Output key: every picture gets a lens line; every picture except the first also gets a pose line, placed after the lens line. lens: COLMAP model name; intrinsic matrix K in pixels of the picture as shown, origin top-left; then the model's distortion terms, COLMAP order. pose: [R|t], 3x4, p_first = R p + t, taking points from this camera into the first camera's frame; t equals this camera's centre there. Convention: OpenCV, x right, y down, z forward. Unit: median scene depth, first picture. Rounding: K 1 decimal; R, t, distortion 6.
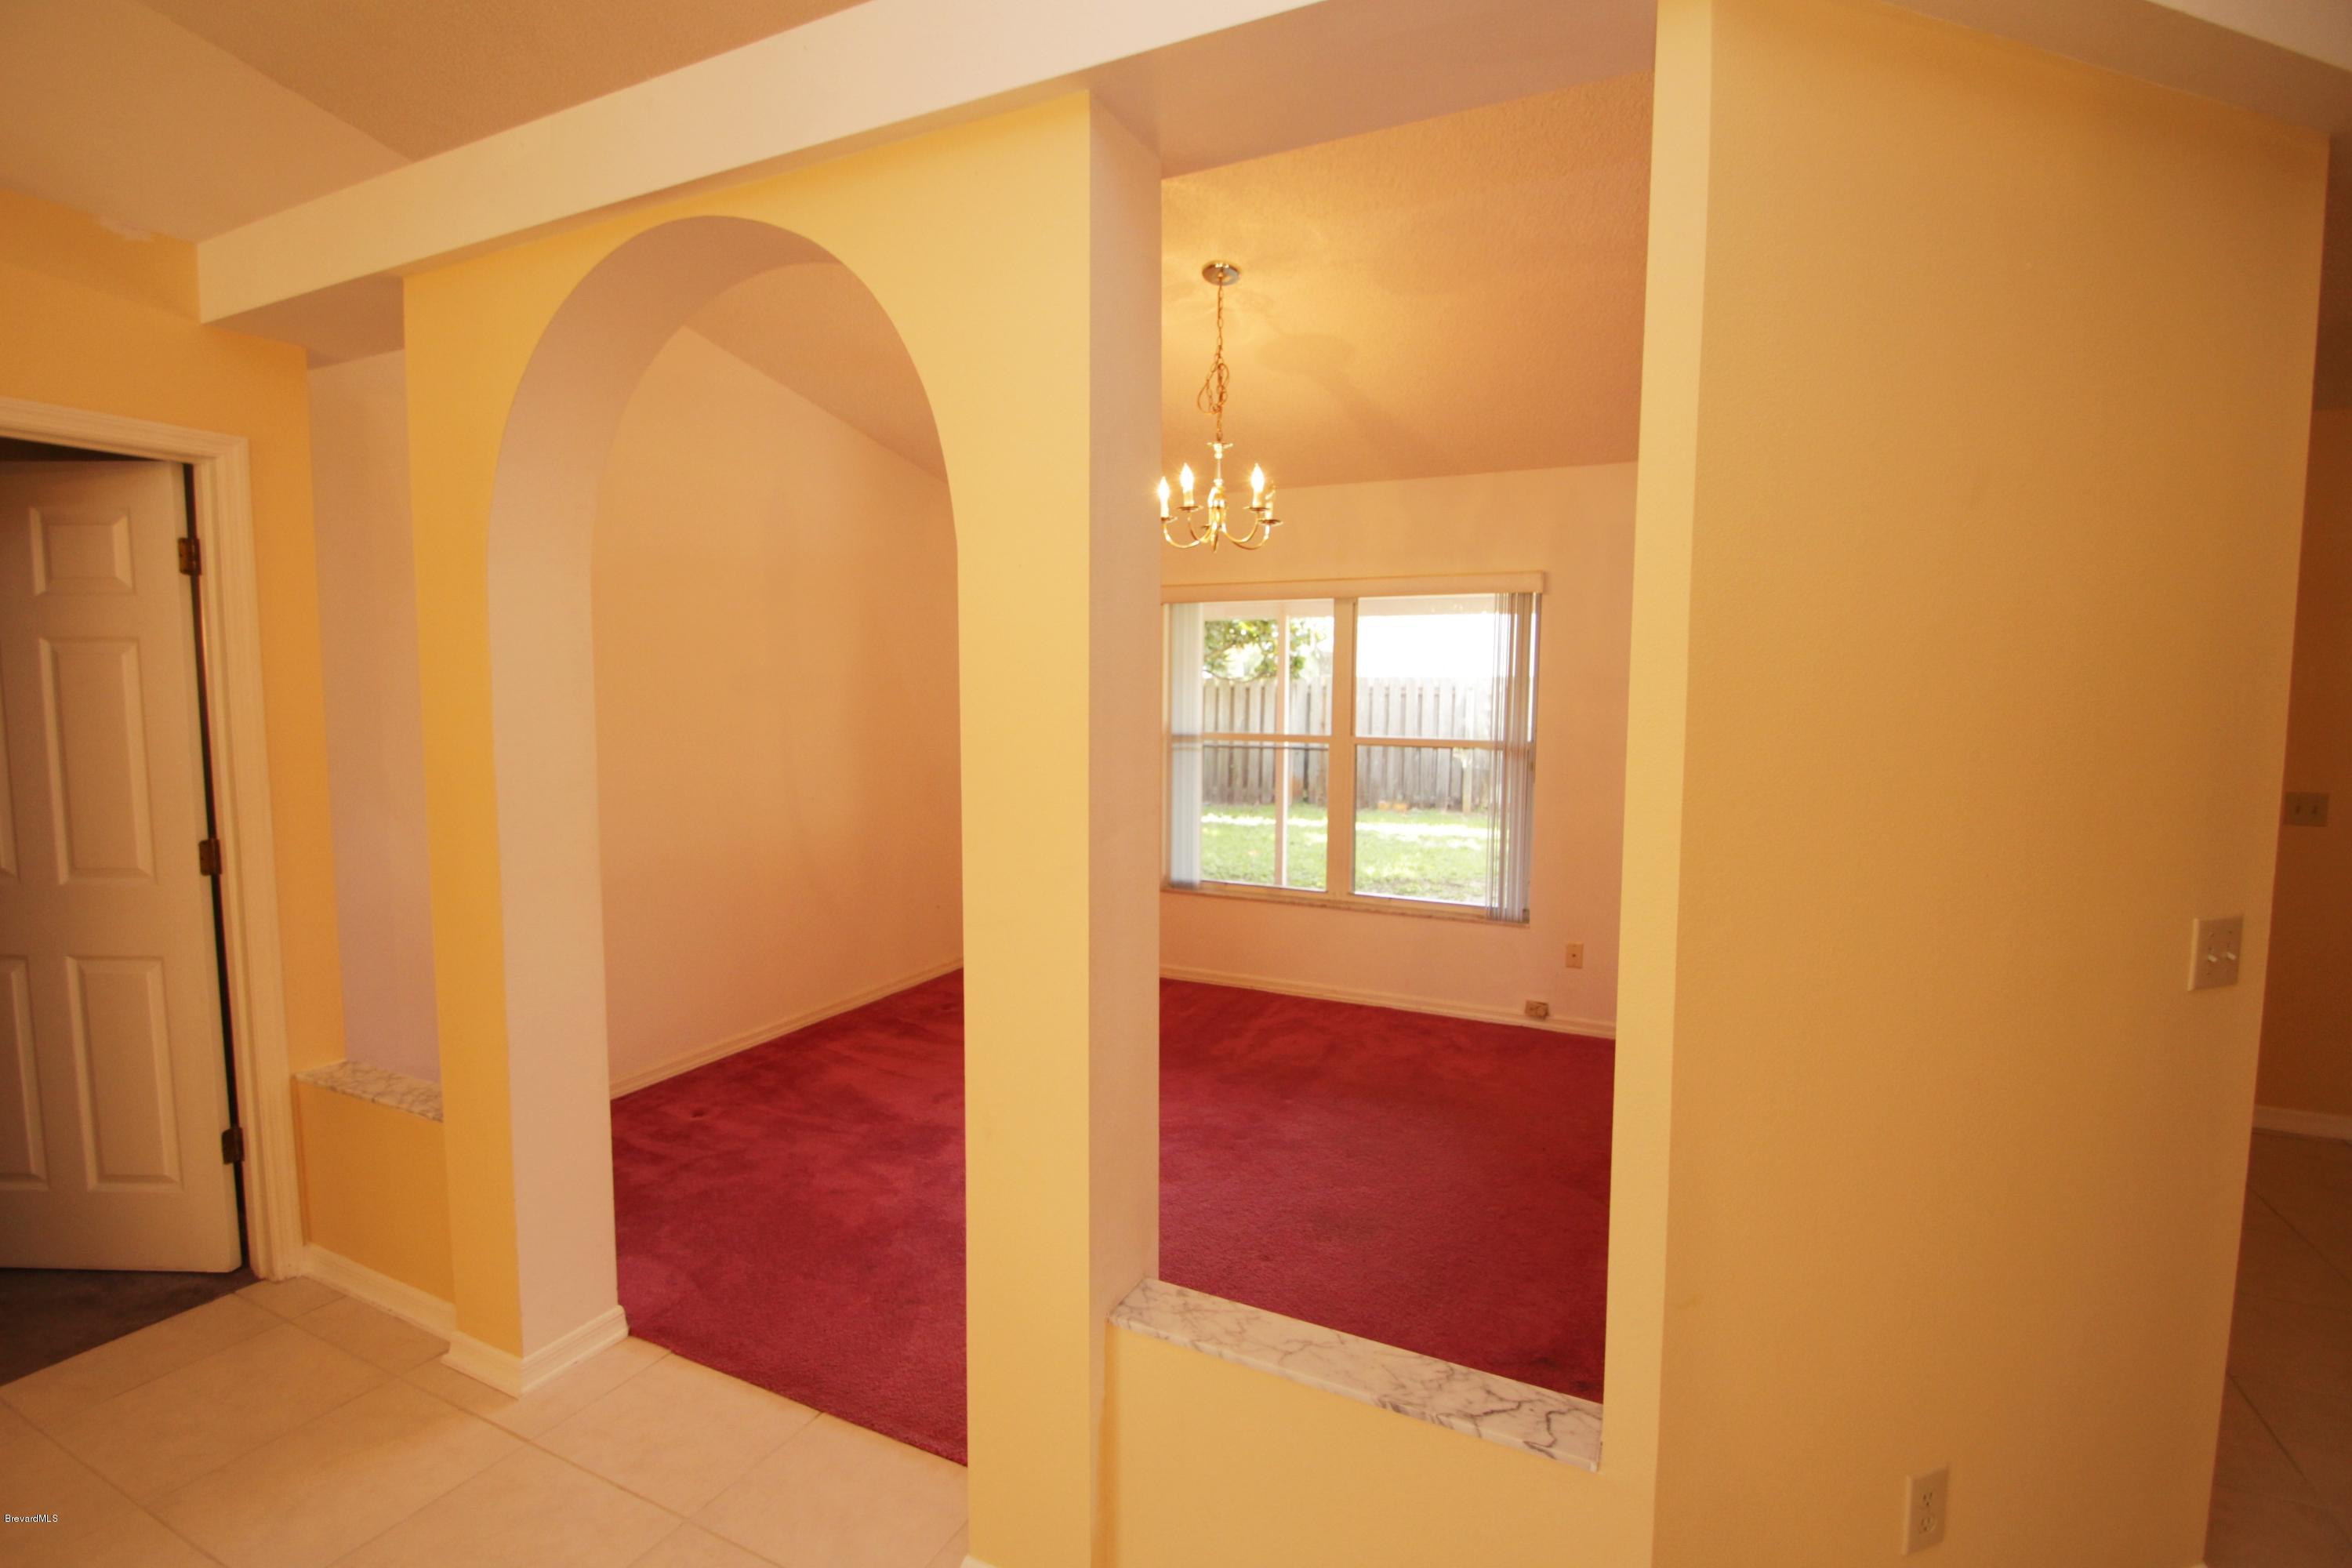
lens RADIAL K [[1036.6, 0, 1175.9], [0, 1036.6, 772.9], [0, 0, 1]] dist [-0.002257, -0.000407]
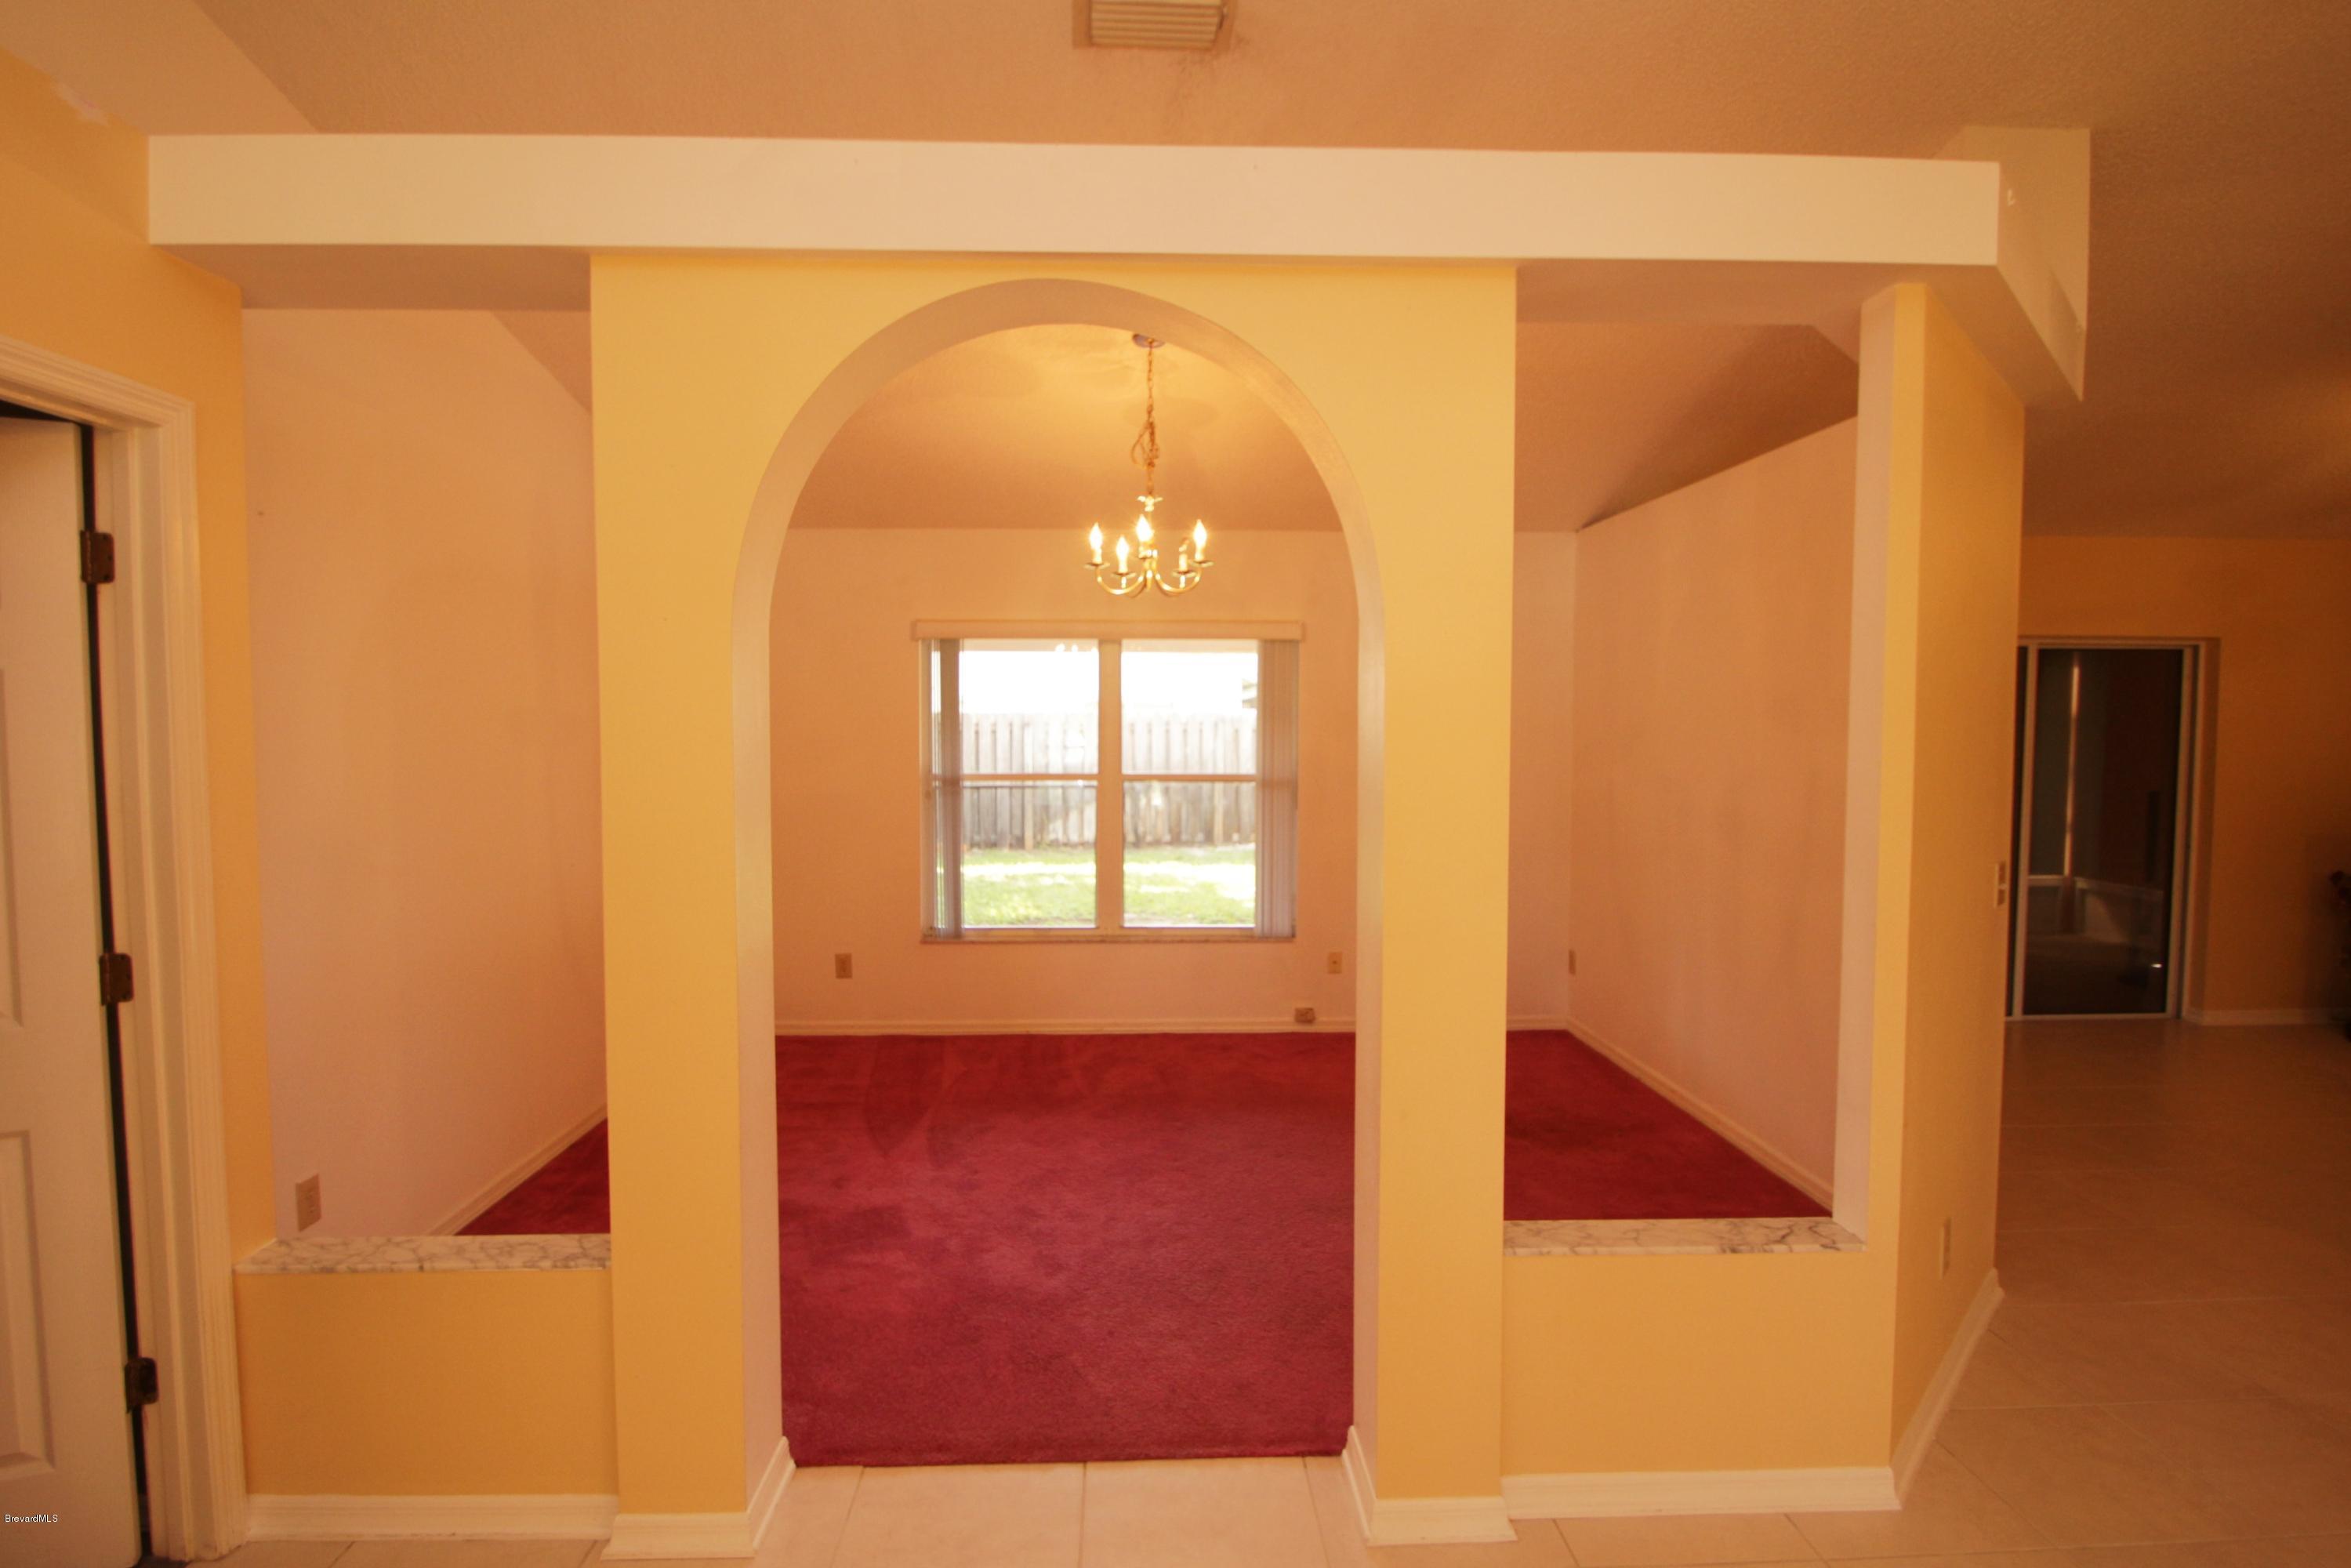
lens RADIAL K [[1111.4, 0, 1160.8], [0, 1111.4, 784.4], [0, 0, 1]] dist [-0.004879, -0.000491]
pose [[0.893877, -0.029560, 0.447338, -0.312911], [0.041362, 0.999006, -0.016636, -0.004794], [-0.446401, 0.033373, 0.894210, -0.001910]]
